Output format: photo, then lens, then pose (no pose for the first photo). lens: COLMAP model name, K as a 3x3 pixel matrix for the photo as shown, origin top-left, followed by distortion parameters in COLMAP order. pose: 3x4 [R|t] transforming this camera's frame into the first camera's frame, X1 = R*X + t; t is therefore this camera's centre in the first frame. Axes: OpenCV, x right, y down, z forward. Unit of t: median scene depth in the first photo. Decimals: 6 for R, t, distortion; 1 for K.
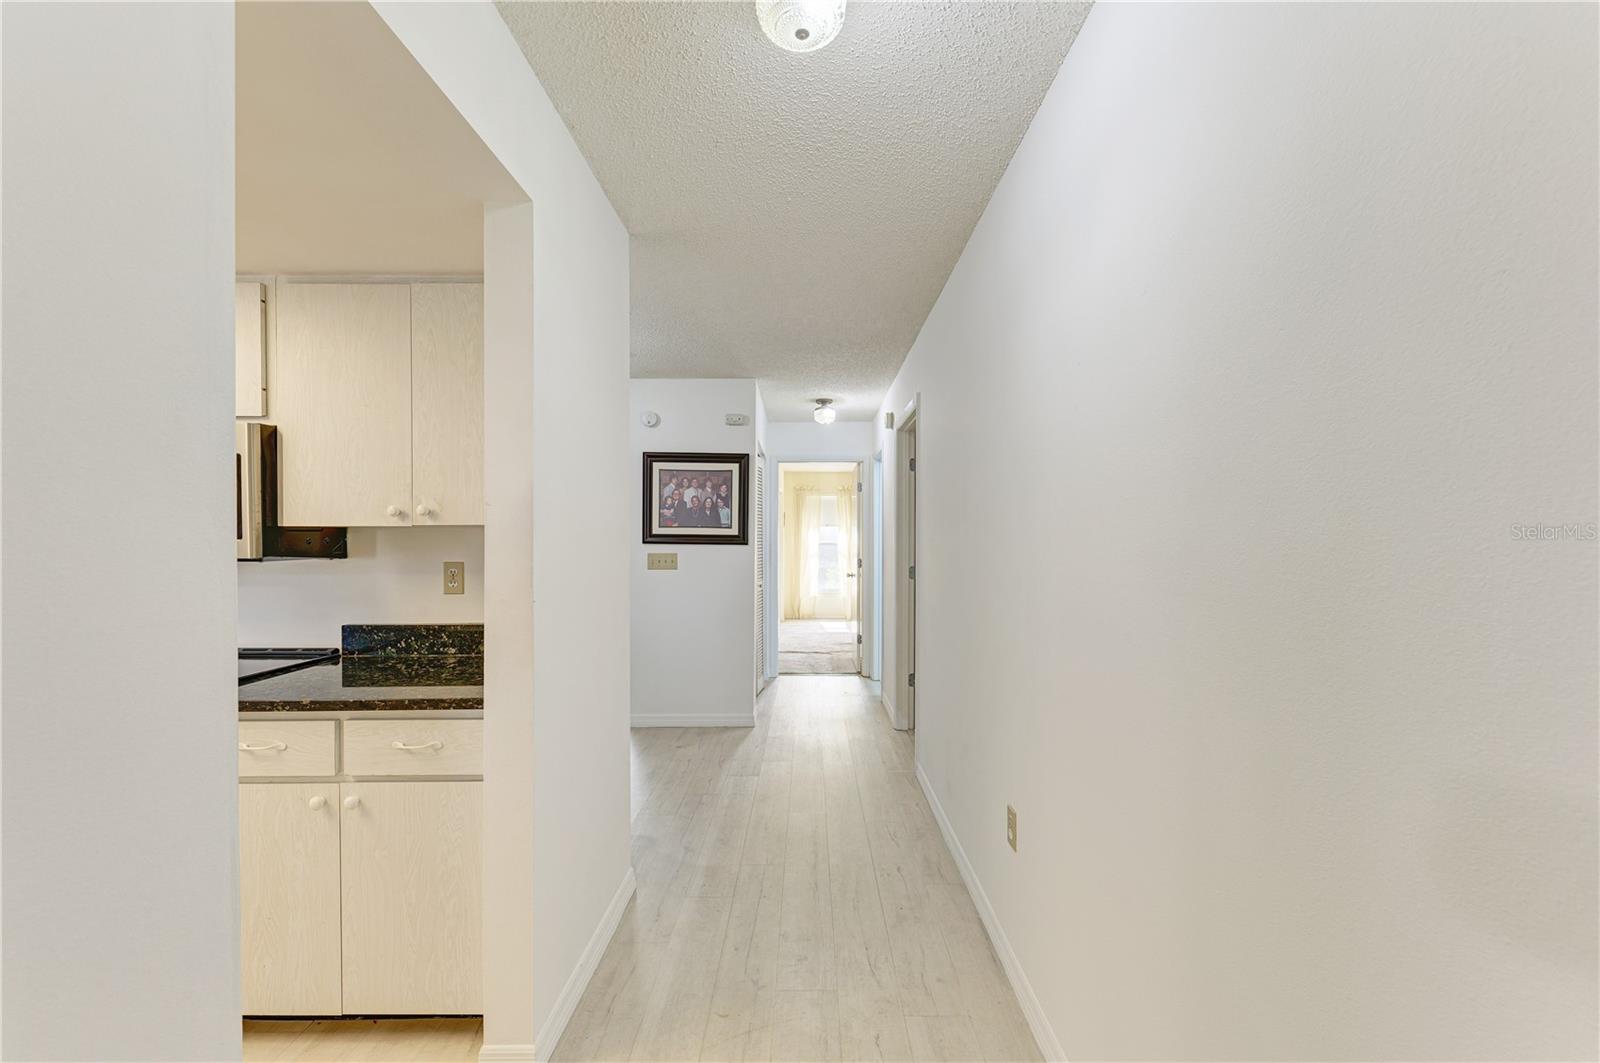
lens RADIAL K [[633.0, 0, 809.1], [0, 633.0, 546.3], [0, 0, 1]] dist [0.007937, -0.004923]
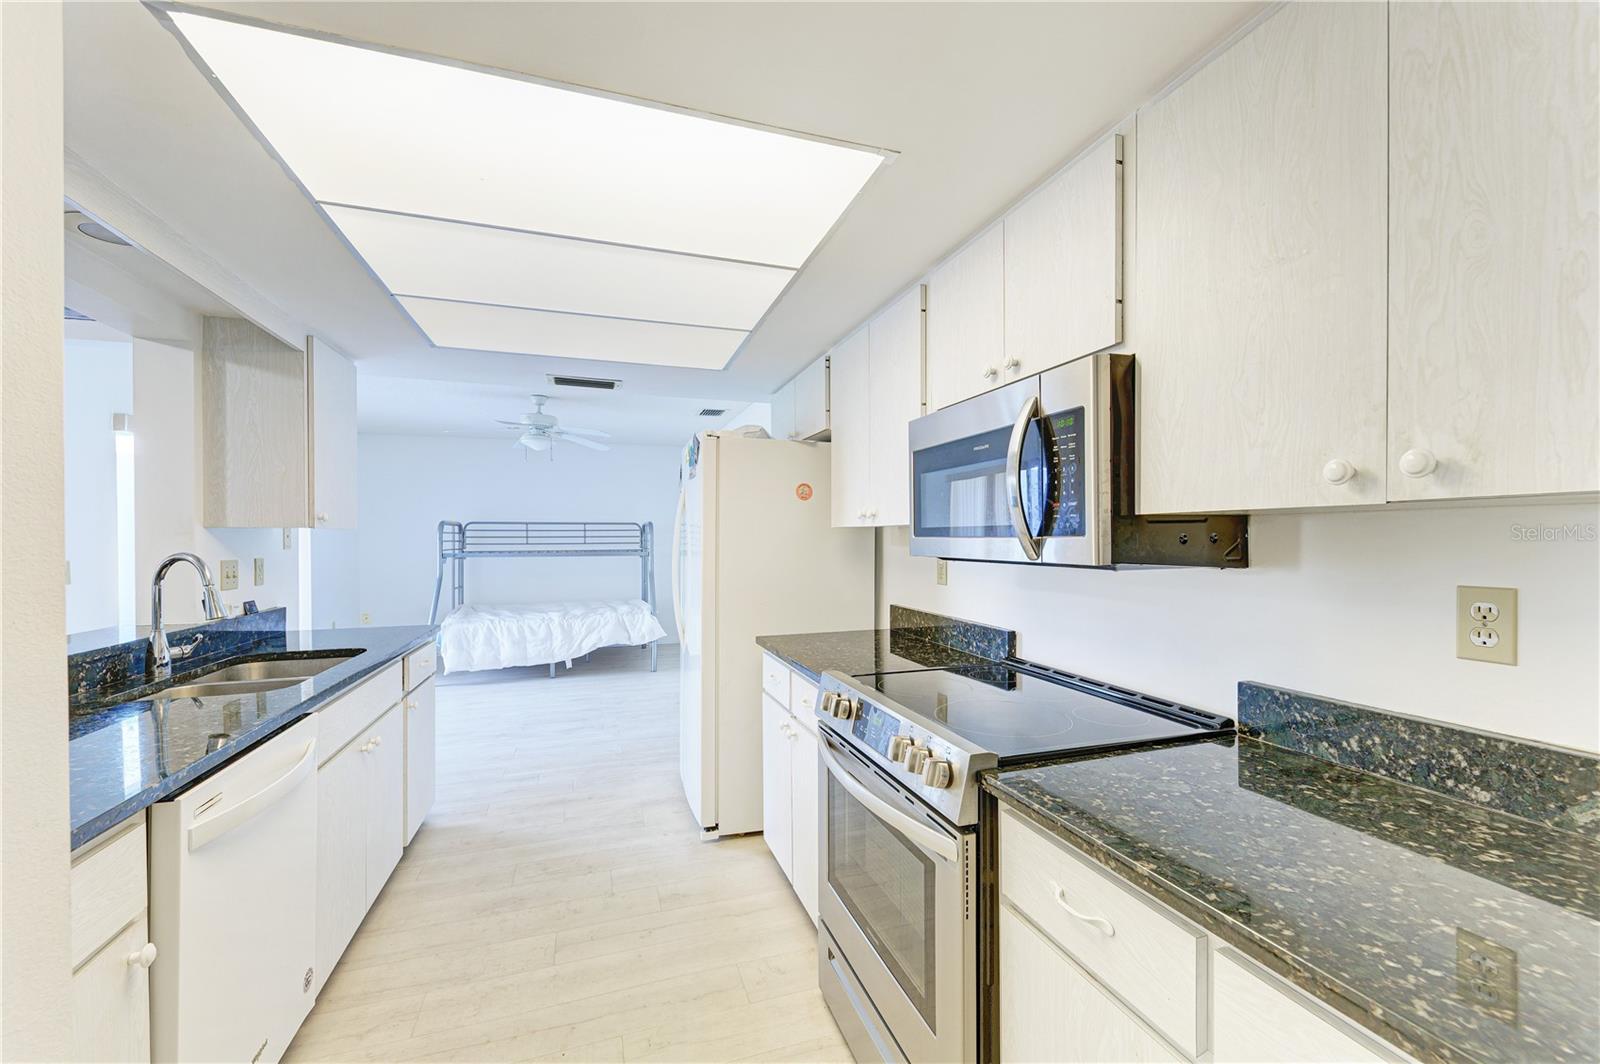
lens RADIAL K [[644.0, 0, 806.1], [0, 644.0, 545.1], [0, 0, 1]] dist [0.008990, -0.005919]
pose [[0.305686, 0.010321, -0.952076, -0.292614], [-0.002614, 0.999947, 0.010000, -0.006517], [0.952129, -0.000568, 0.305697, 0.439481]]
